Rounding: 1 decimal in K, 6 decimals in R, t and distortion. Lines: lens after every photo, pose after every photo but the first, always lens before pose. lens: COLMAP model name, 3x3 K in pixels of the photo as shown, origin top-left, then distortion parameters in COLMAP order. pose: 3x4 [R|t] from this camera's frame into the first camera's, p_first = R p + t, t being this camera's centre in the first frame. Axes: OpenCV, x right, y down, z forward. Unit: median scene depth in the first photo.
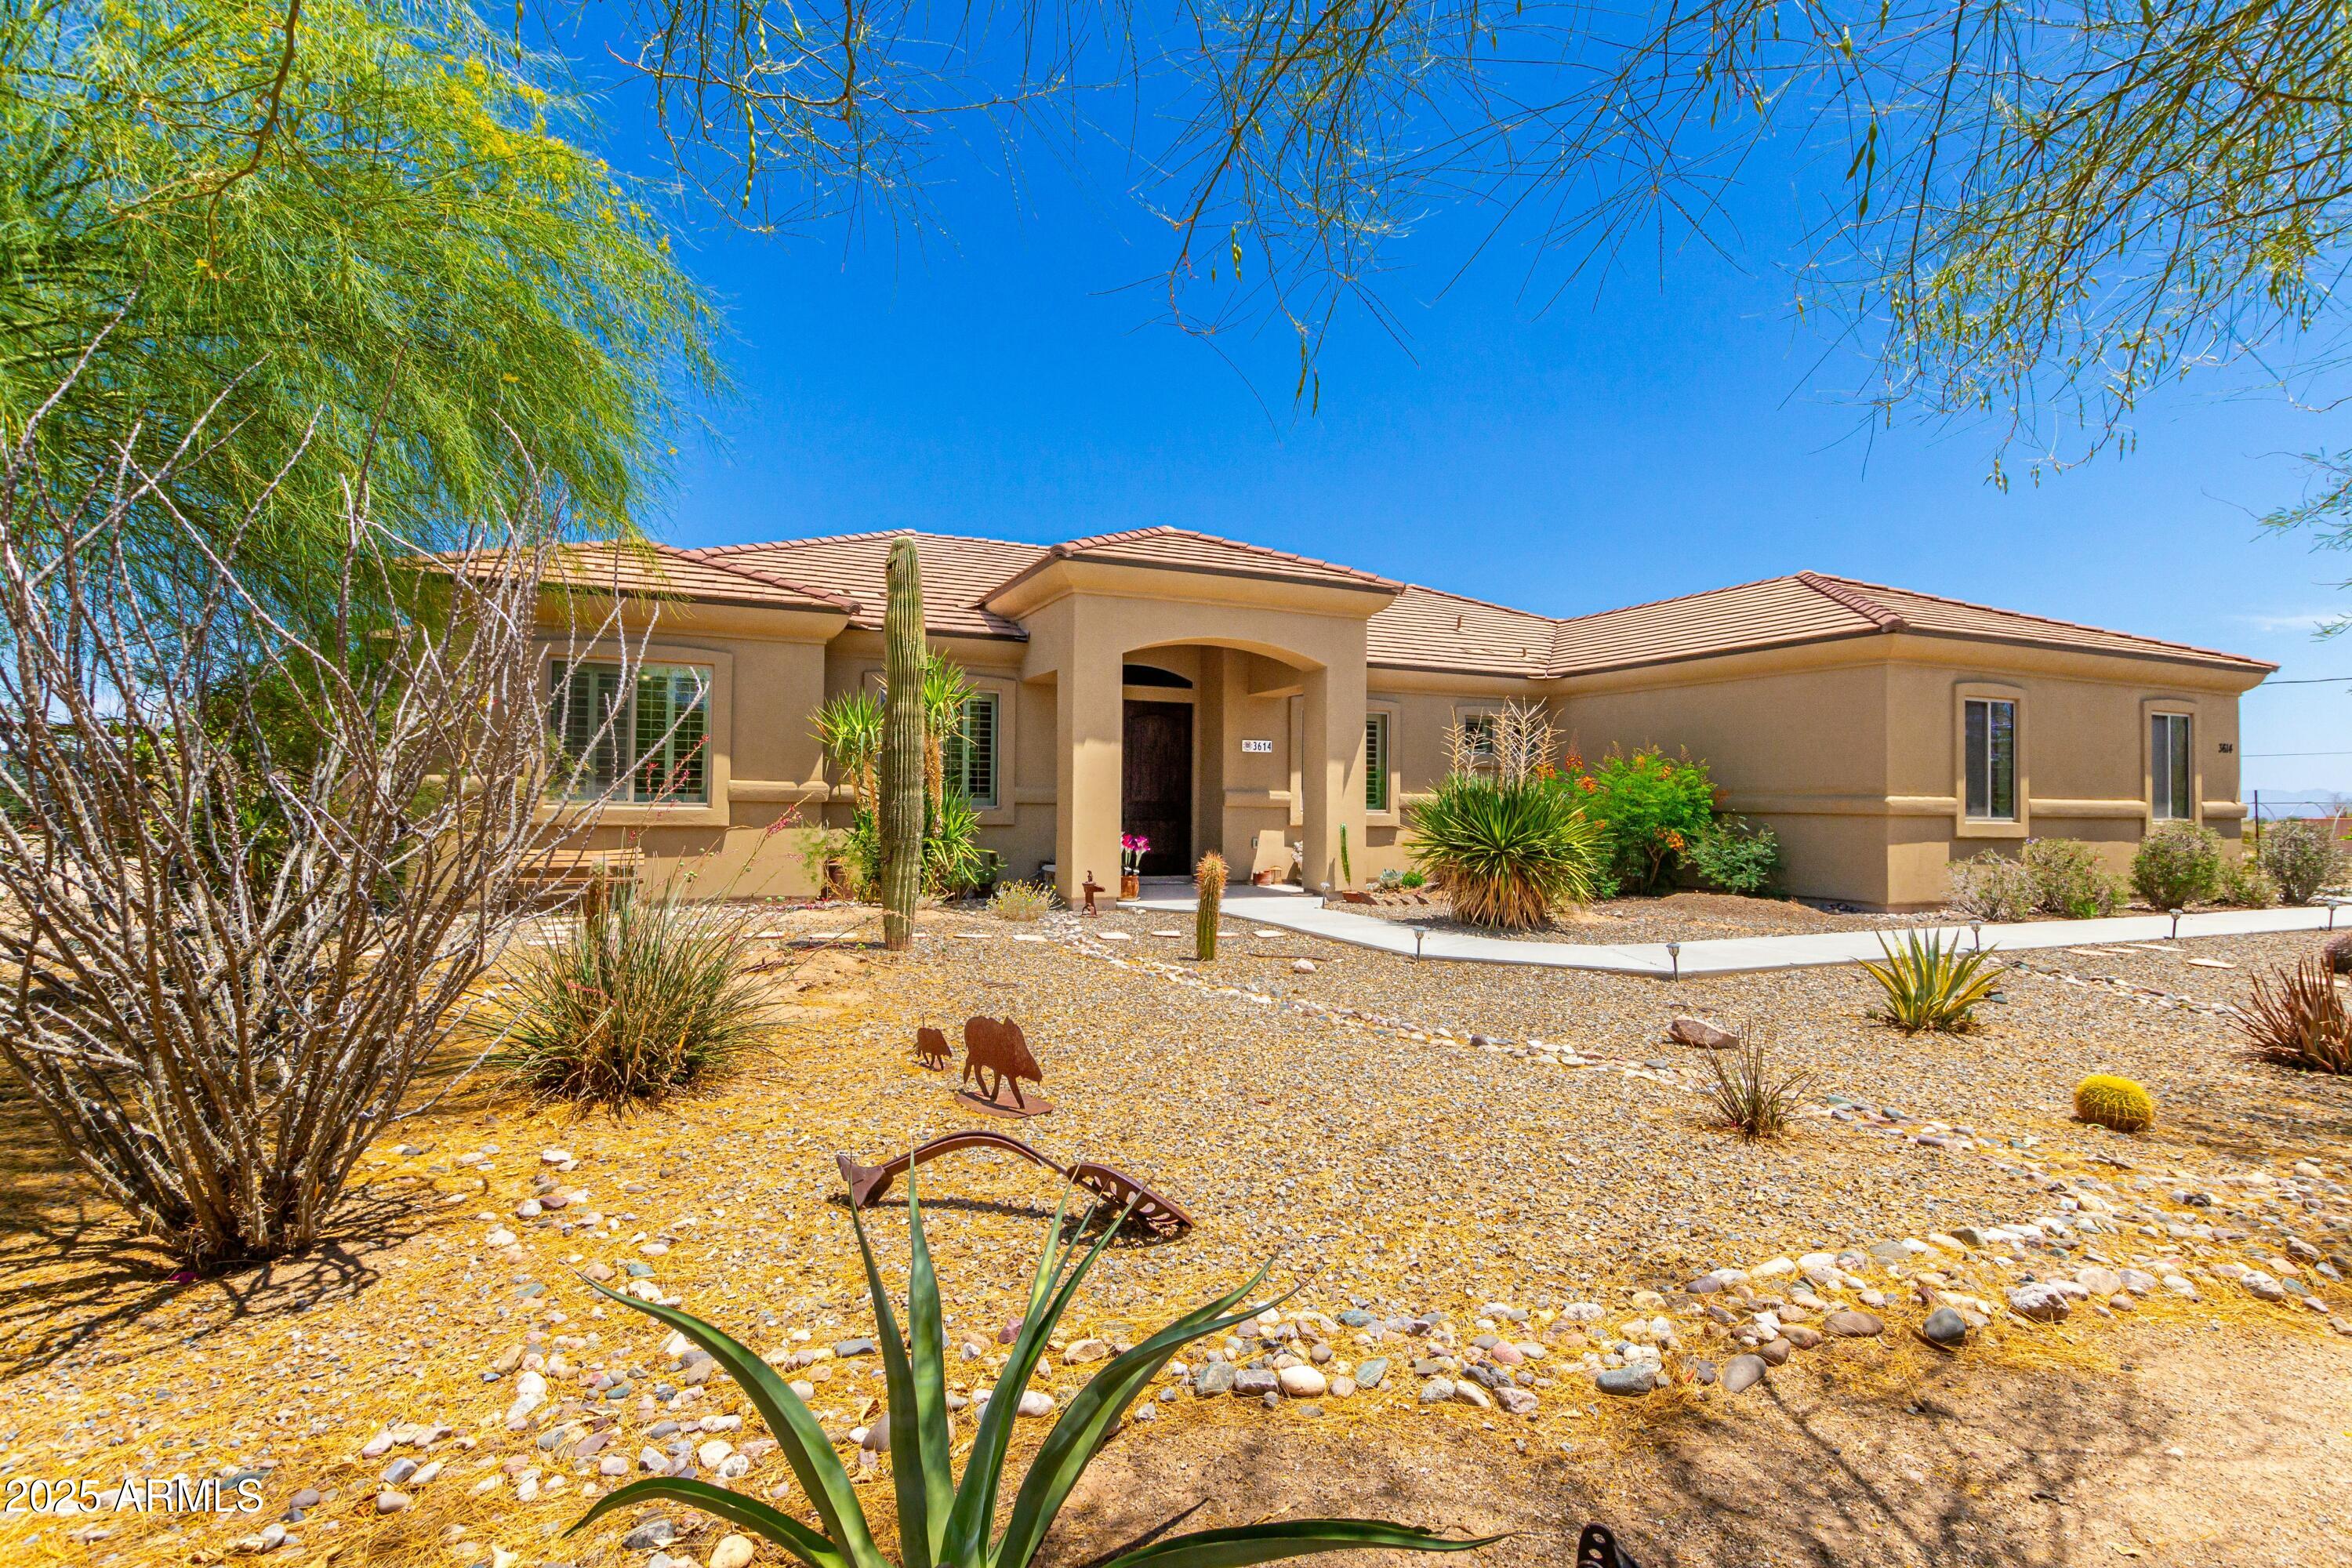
lens RADIAL K [[1073.4, 0, 1166.8], [0, 1073.4, 791.5], [0, 0, 1]] dist [-0.000214, 0.000114]
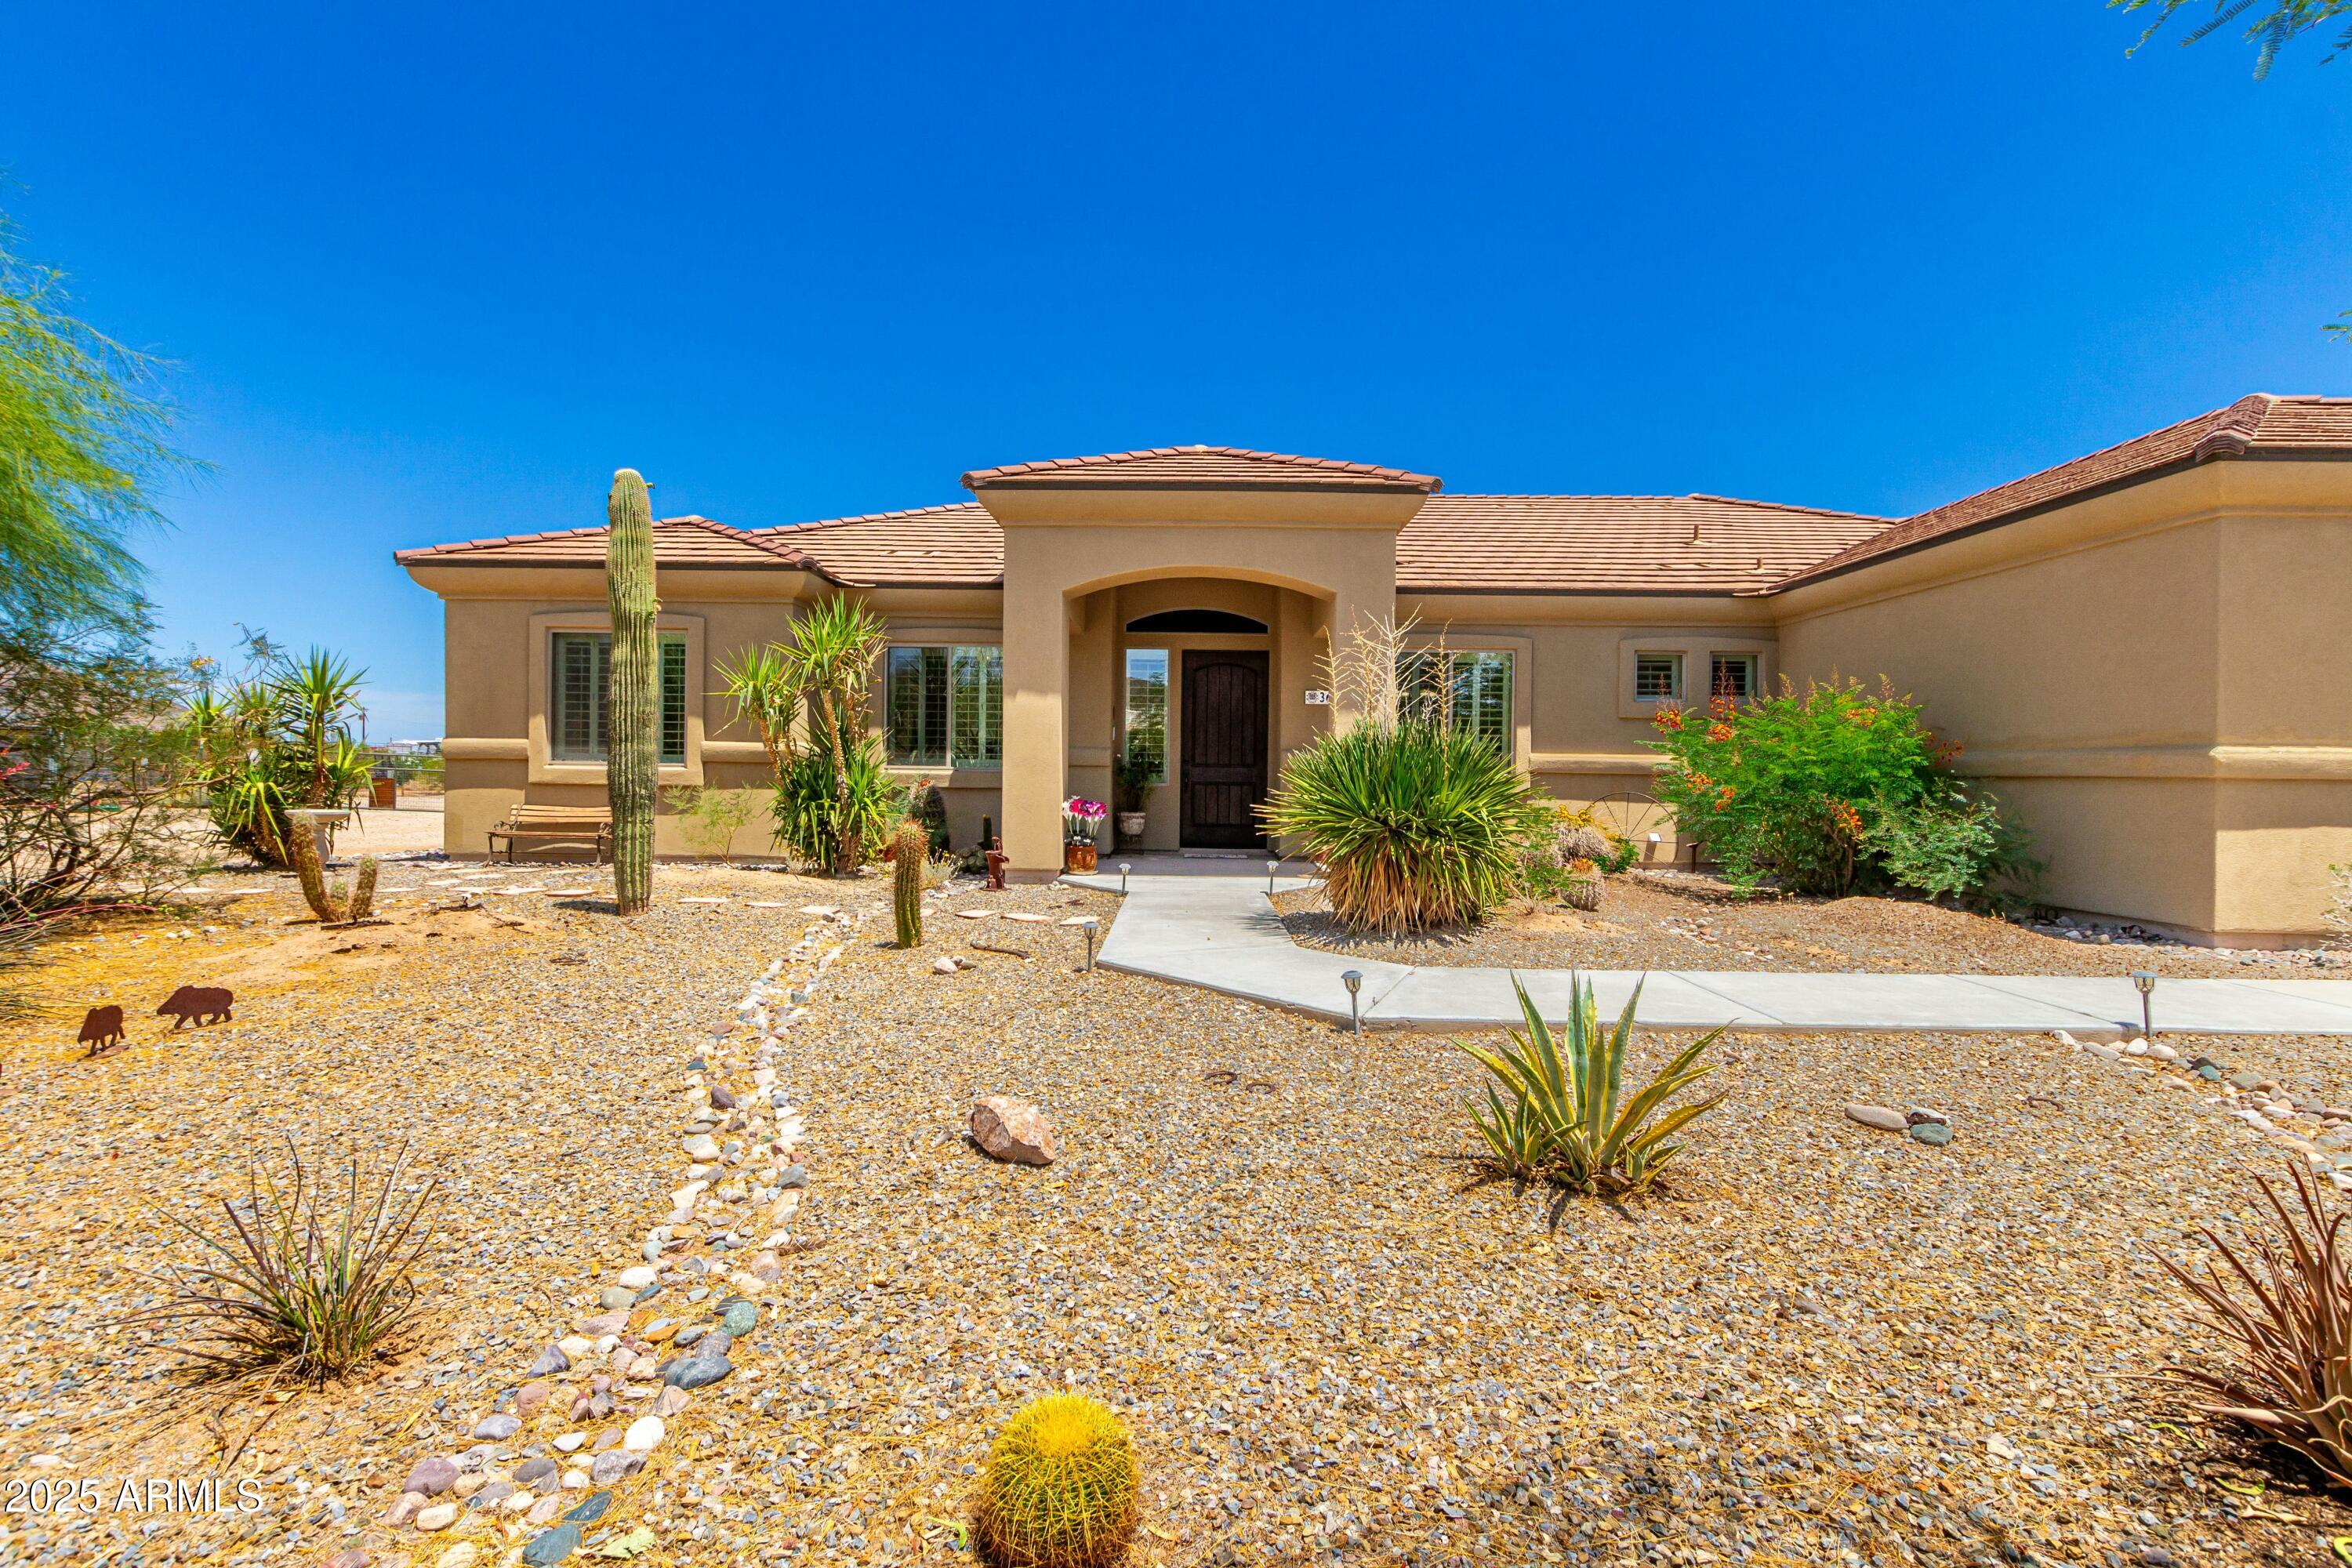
lens RADIAL K [[1073.4, 0, 1166.8], [0, 1073.4, 791.5], [0, 0, 1]] dist [-0.000214, 0.000114]
pose [[0.908291, 0.007361, -0.418274, 0.389735], [0.002081, 0.999753, 0.022114, 0.014380], [0.418333, -0.020956, 0.908052, 0.228680]]
